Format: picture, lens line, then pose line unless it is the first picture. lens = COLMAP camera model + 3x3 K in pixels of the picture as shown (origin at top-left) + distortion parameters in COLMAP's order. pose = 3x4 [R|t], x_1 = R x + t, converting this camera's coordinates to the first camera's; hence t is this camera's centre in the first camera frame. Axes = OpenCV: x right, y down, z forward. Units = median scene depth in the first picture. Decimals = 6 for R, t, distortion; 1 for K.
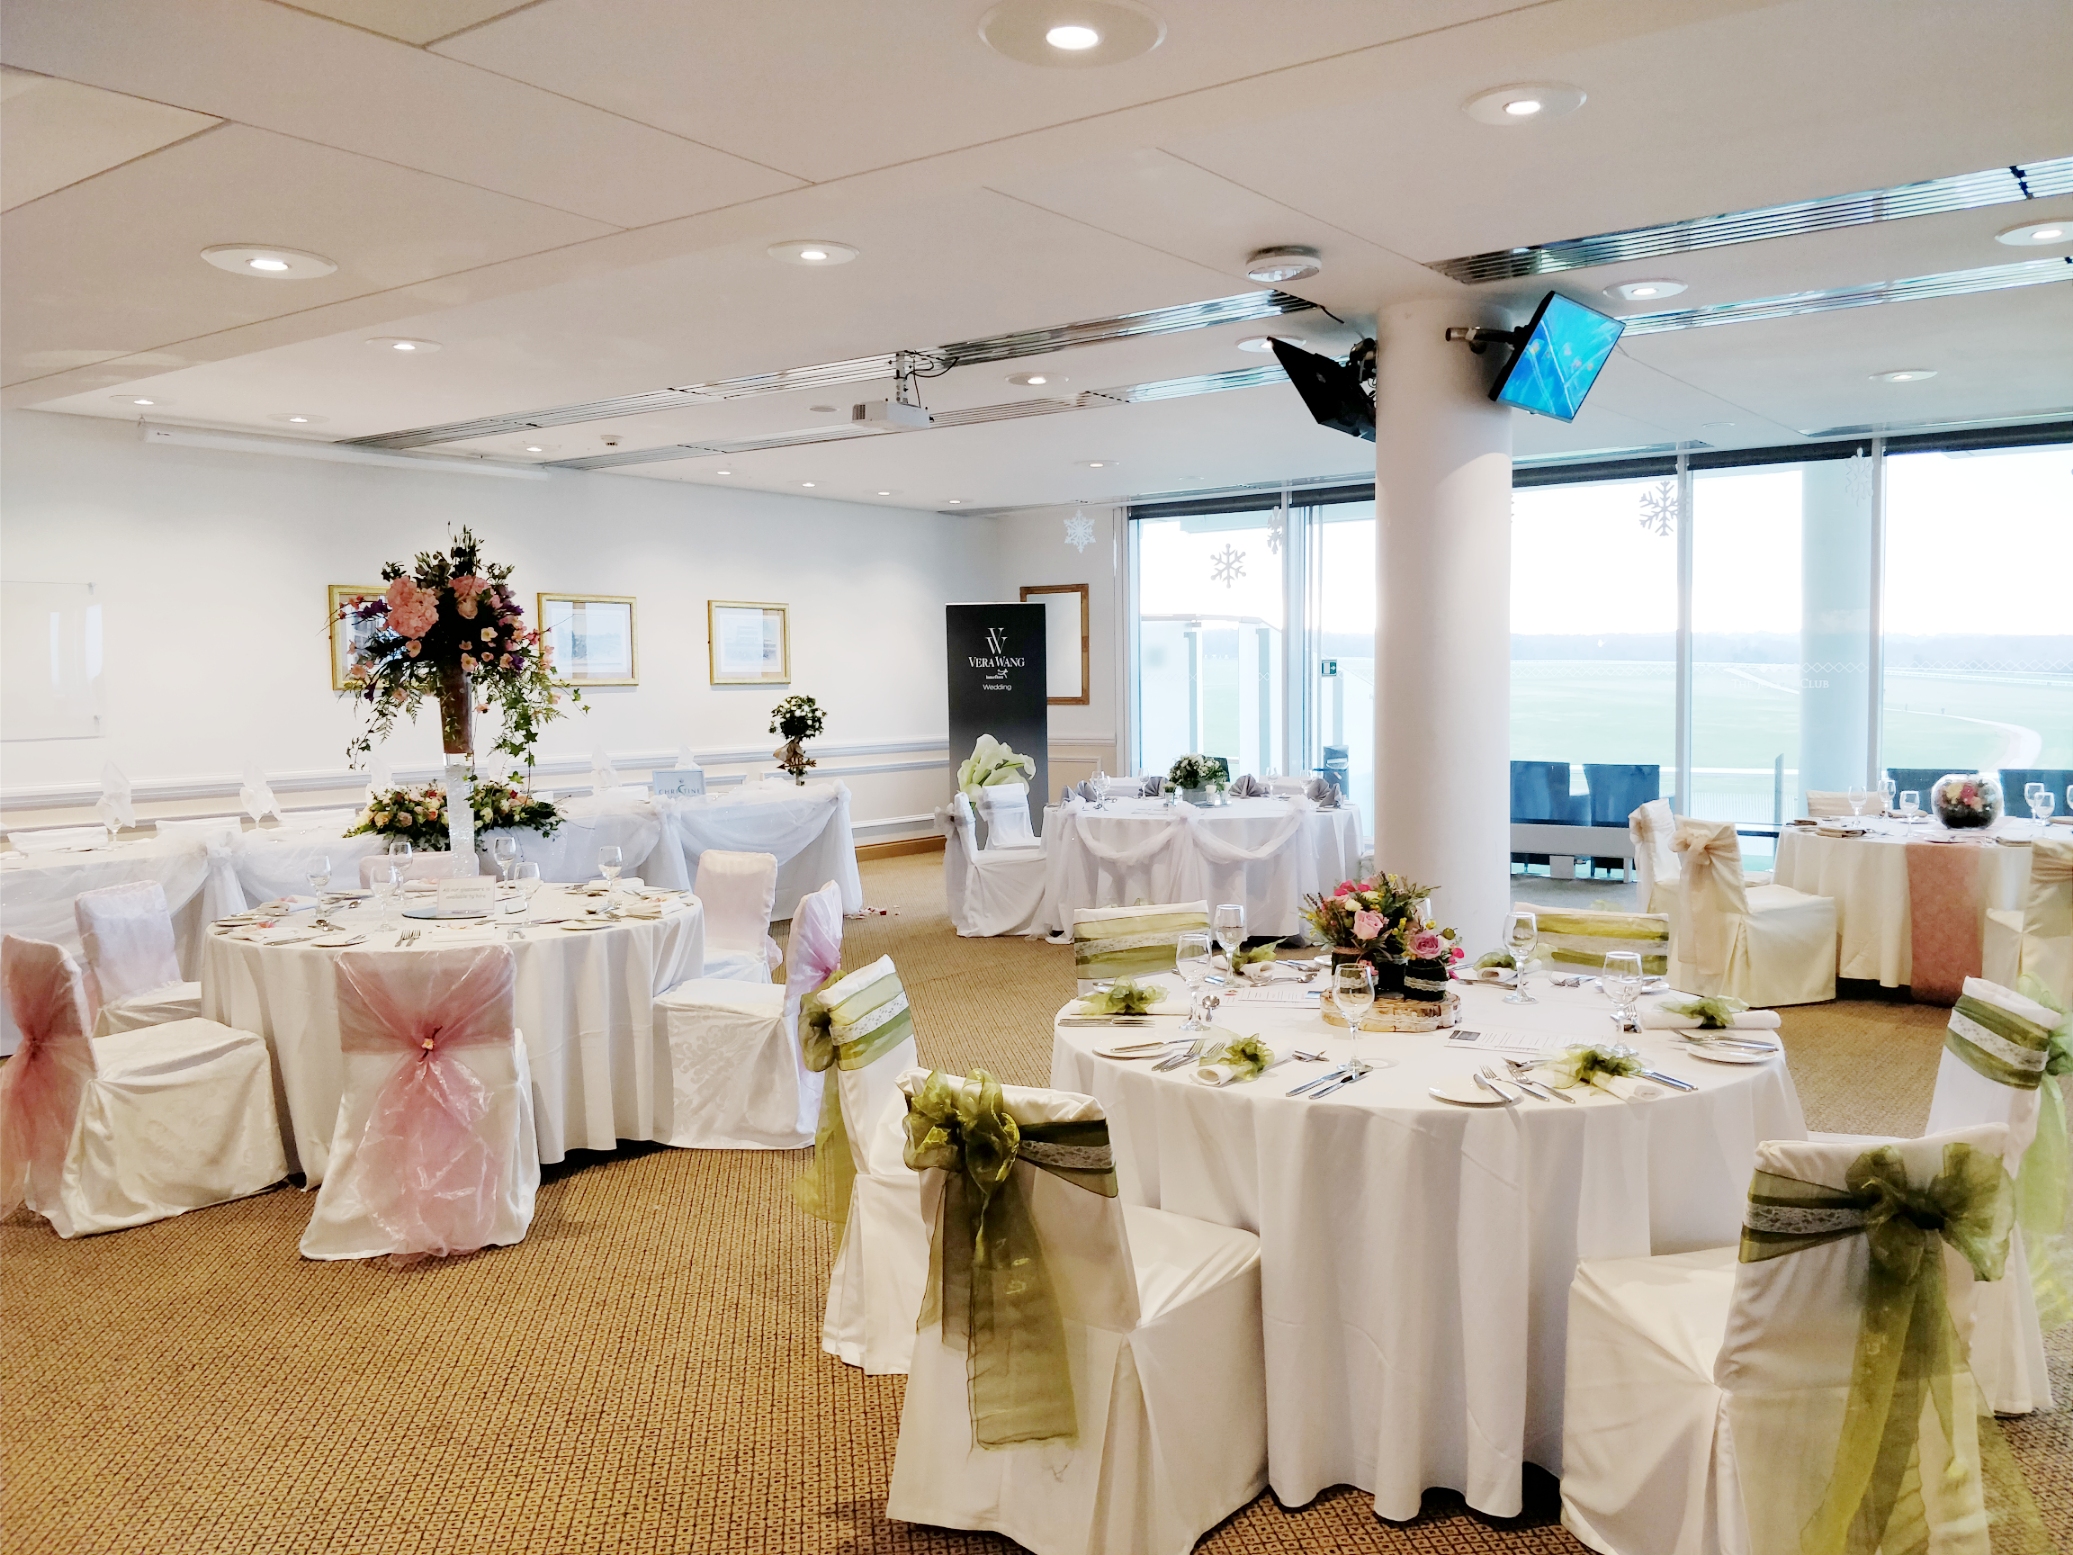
lens RADIAL K [[1627.6, 0, 1036.5], [0, 1627.6, 777.5], [0, 0, 1]] dist [0.009065, 0.001723]
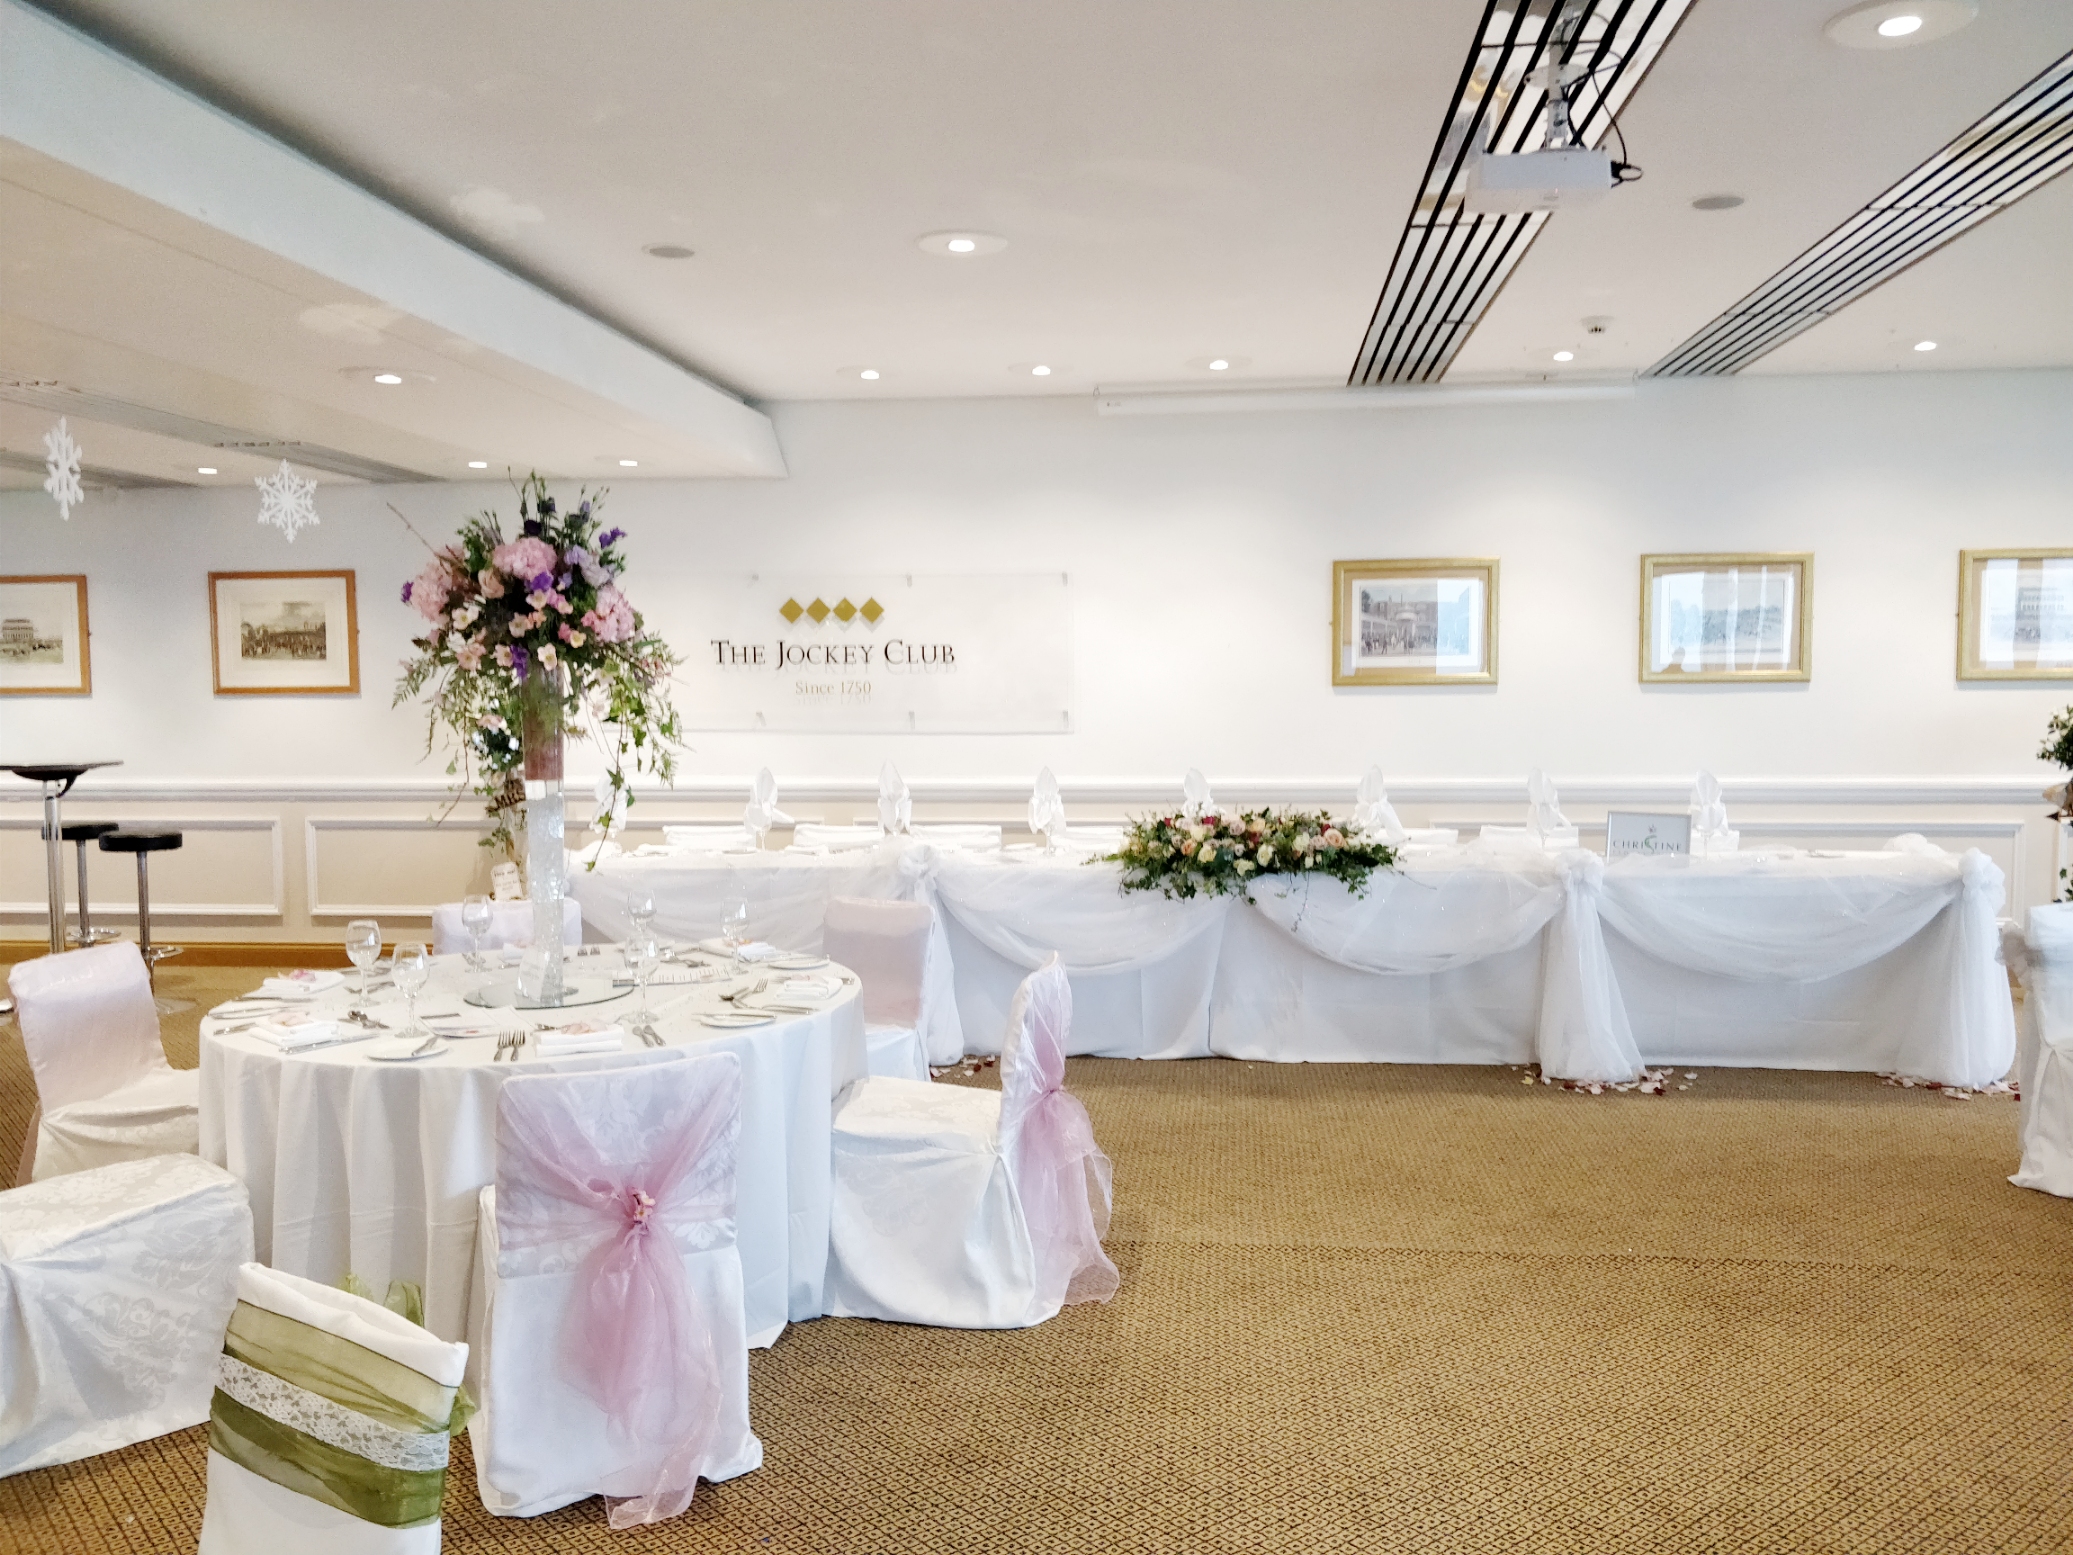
lens RADIAL K [[1627.6, 0, 1036.5], [0, 1627.6, 777.5], [0, 0, 1]] dist [0.009065, 0.001723]
pose [[0.522430, 0.061820, -0.850438, 0.230314], [-0.053802, 0.997771, 0.039479, -0.034247], [0.850983, 0.025131, 0.524592, 0.479674]]
